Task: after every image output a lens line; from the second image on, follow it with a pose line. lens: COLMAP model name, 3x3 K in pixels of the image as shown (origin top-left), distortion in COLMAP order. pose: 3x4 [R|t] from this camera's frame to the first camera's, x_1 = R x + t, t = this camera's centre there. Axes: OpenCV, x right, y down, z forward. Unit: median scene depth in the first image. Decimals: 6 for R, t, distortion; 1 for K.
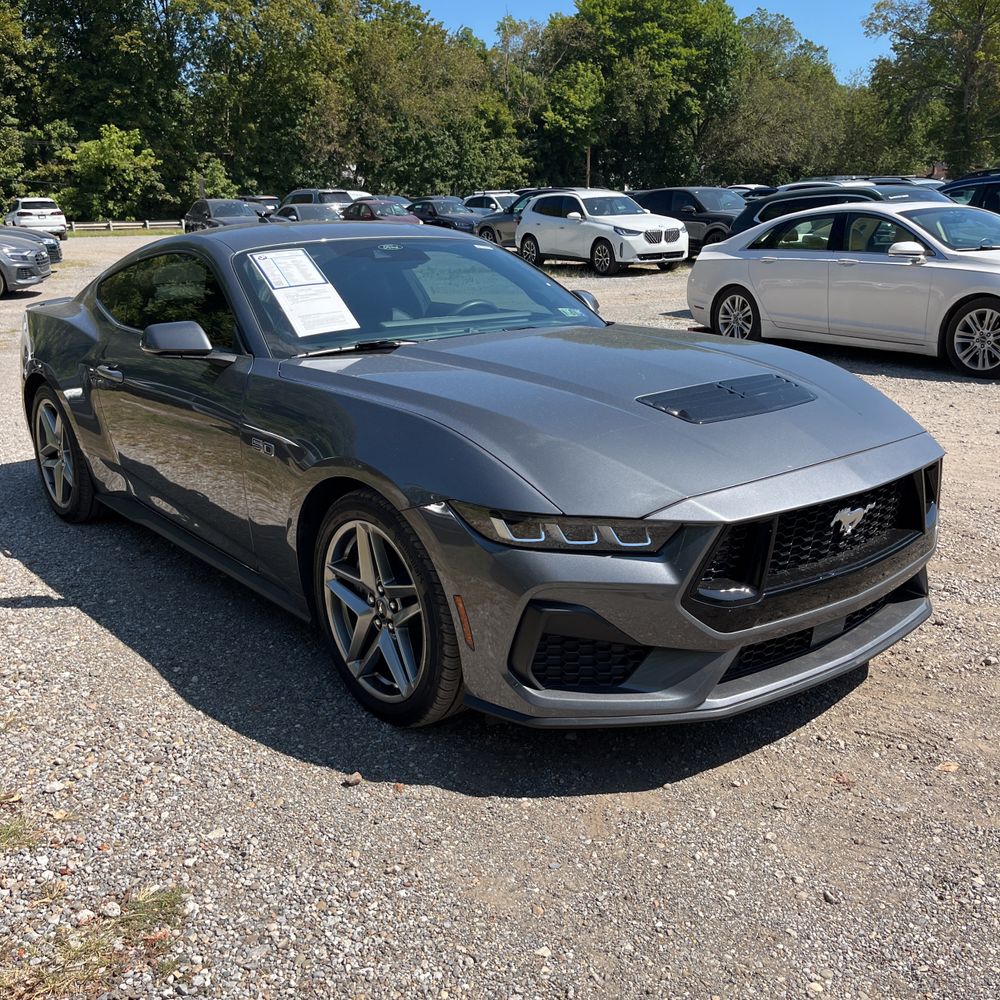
lens RADIAL K [[1022.4, 0, 498.1], [0, 1022.4, 502.3], [0, 0, 1]] dist [0.011326, 0.000000]
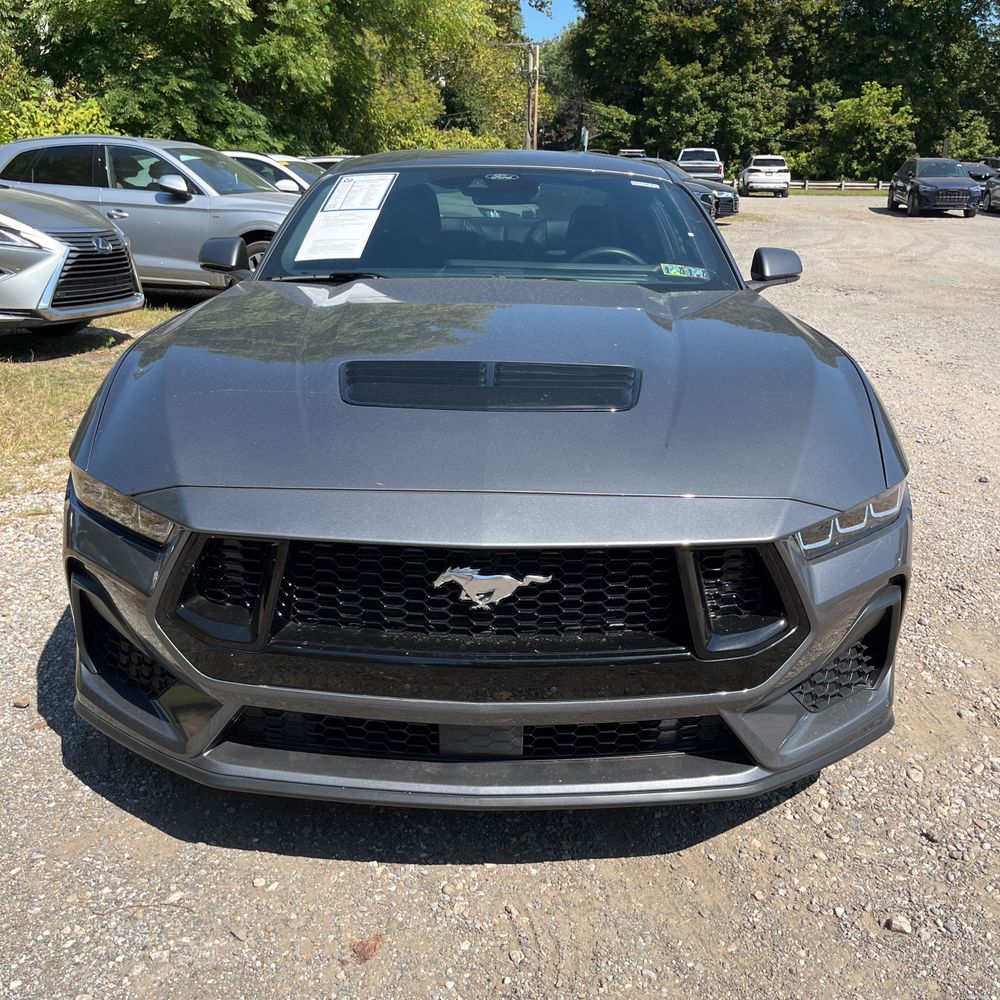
lens RADIAL K [[1022.4, 0, 504.8], [0, 1022.4, 505.7], [0, 0, 1]] dist [0.011326, 0.000000]
pose [[0.769883, 0.226278, -0.596723, 0.048940], [-0.204368, 0.973207, 0.105369, -0.007042], [0.604577, 0.040829, 0.795499, 0.032609]]
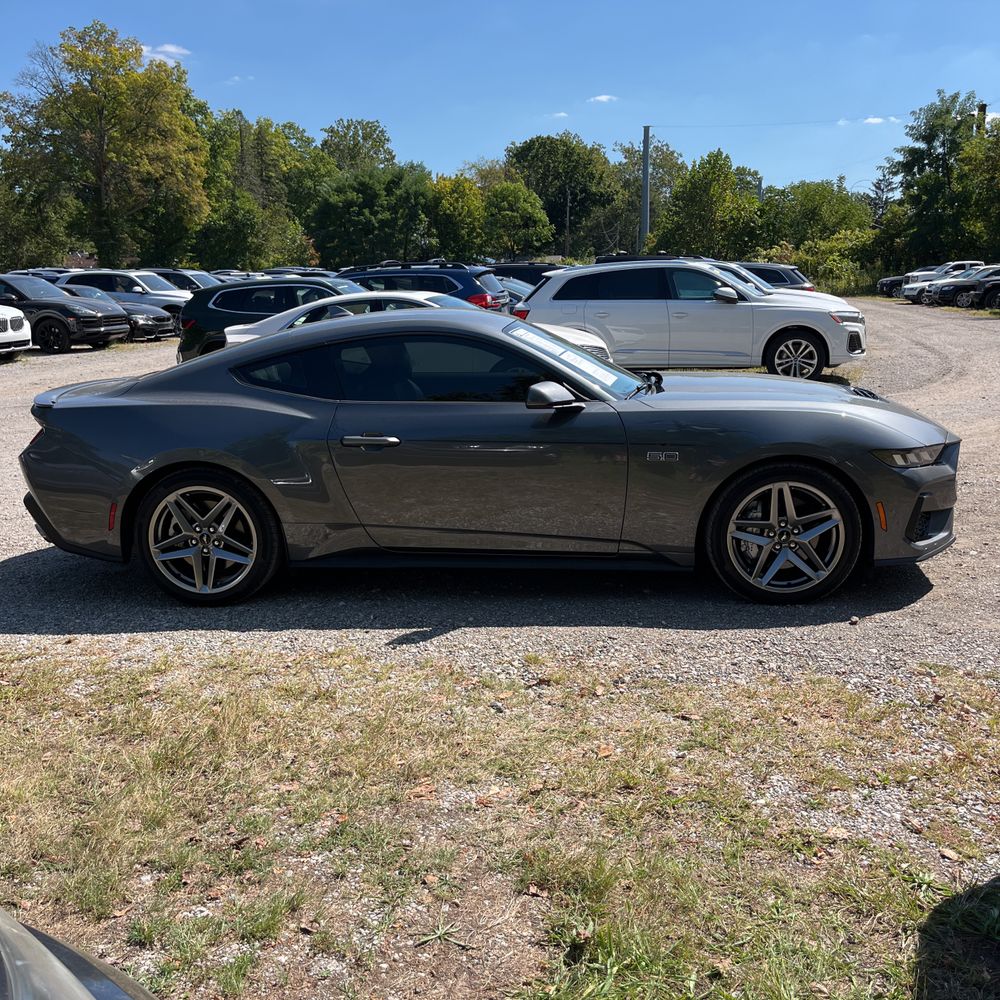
lens RADIAL K [[1022.4, 0, 501.1], [0, 1022.4, 509.2], [0, 0, 1]] dist [0.011326, 0.000000]
pose [[0.696558, -0.149845, 0.701679, -0.114591], [0.201427, 0.979460, 0.009209, -0.003240], [-0.688647, 0.134923, 0.712433, 0.010039]]
